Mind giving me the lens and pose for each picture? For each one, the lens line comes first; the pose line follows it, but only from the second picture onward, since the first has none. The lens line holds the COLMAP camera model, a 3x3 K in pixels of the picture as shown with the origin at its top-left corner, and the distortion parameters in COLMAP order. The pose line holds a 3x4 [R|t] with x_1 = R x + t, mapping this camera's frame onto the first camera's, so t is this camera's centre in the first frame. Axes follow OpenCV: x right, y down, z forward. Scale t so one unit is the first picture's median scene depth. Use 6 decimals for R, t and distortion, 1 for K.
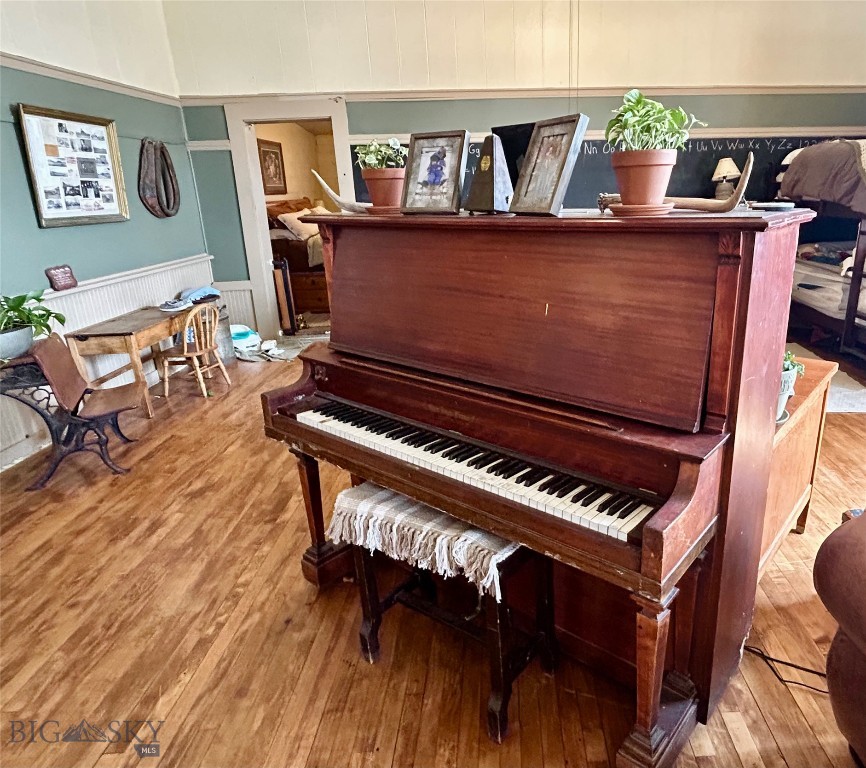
lens RADIAL K [[573.9, 0, 501.6], [0, 573.9, 372.4], [0, 0, 1]] dist [0.009955, 0.000366]
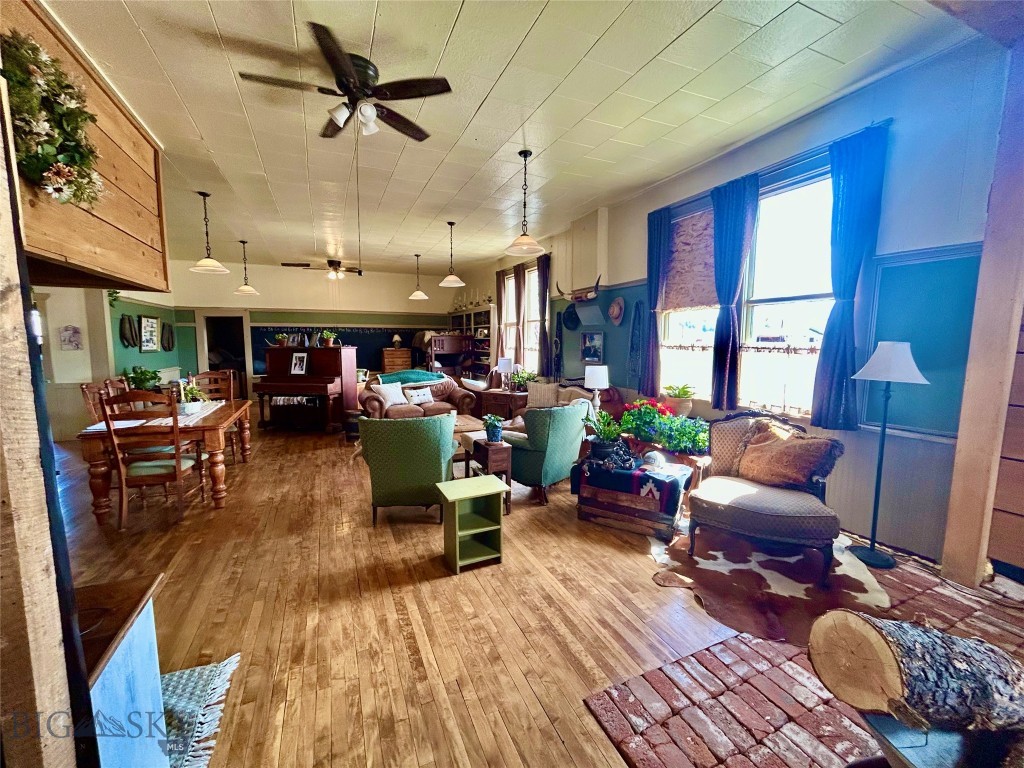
lens RADIAL K [[412.1, 0, 511.4], [0, 412.1, 384.1], [0, 0, 1]] dist [0.001138, -0.000018]
pose [[0.915577, -0.022035, 0.401539, 0.100619], [0.106119, 0.976344, -0.188392, 0.512434], [-0.387889, 0.215099, 0.896256, -1.620576]]
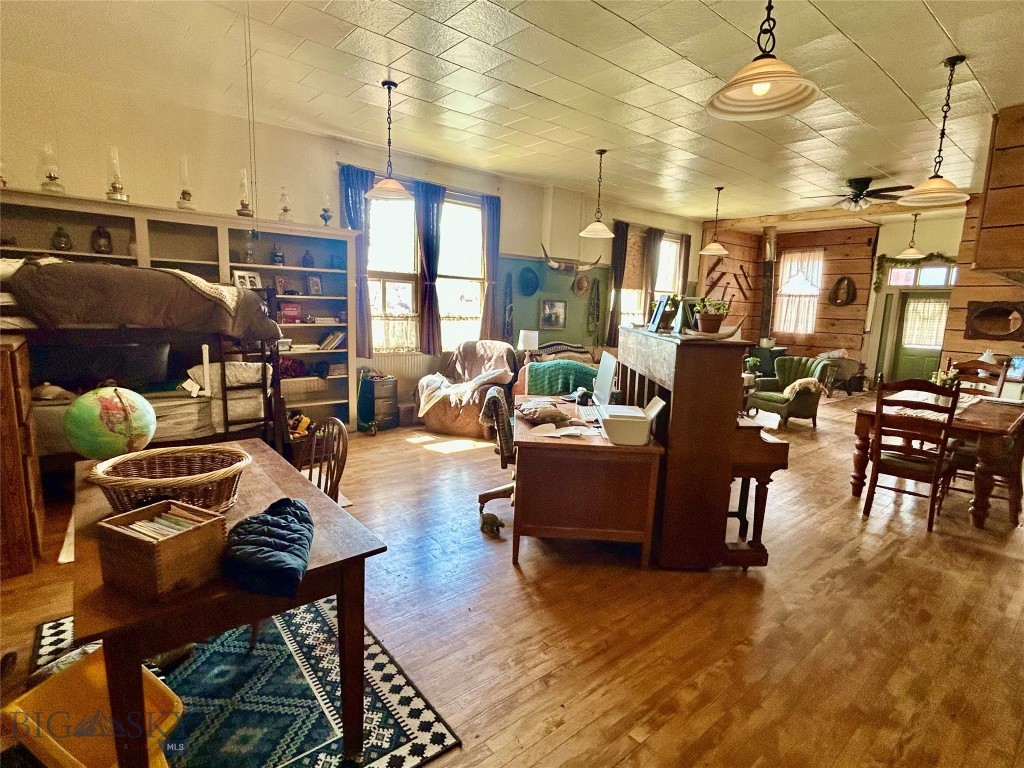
lens RADIAL K [[516.3, 0, 516.0], [0, 516.3, 384.6], [0, 0, 1]] dist [-0.001953, -0.000023]
pose [[-0.636227, -0.118728, 0.762311, -0.578667], [0.222124, 0.918060, 0.328371, -0.442741], [-0.738834, 0.378246, -0.557722, 1.321732]]
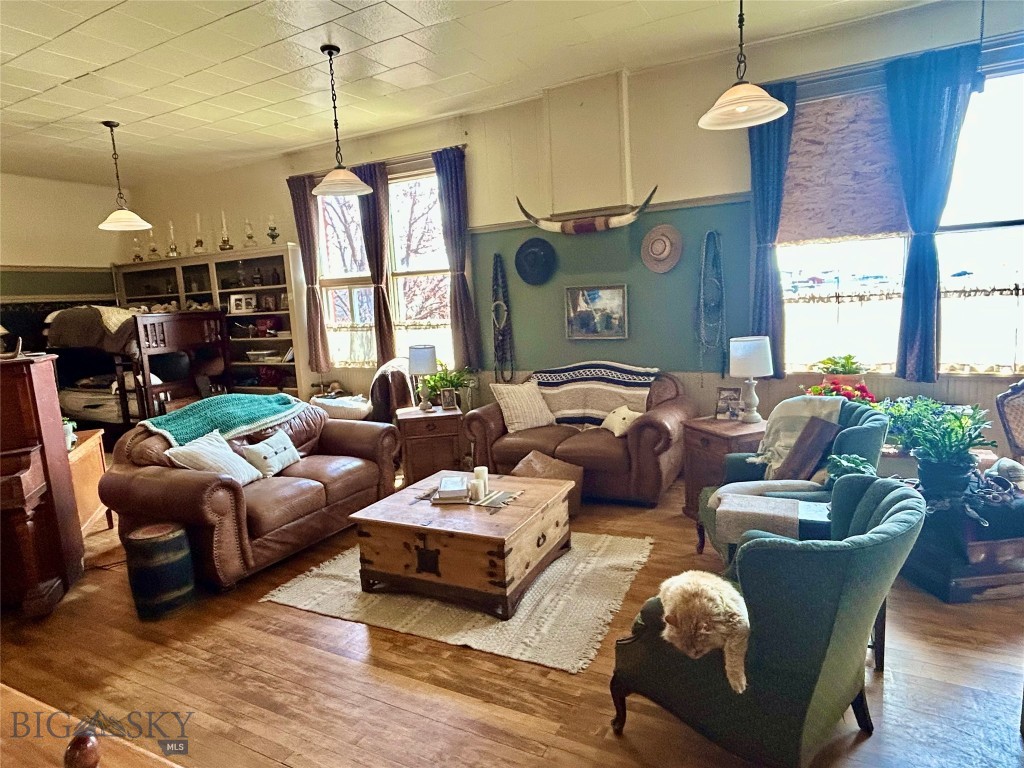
lens RADIAL K [[599.2, 0, 509.4], [0, 599.2, 379.4], [0, 0, 1]] dist [-0.004878, -0.000594]
pose [[0.474415, -0.128185, 0.870918, -0.309555], [0.317852, 0.947542, -0.033680, 0.208950], [-0.820914, 0.292801, 0.490272, -0.725341]]
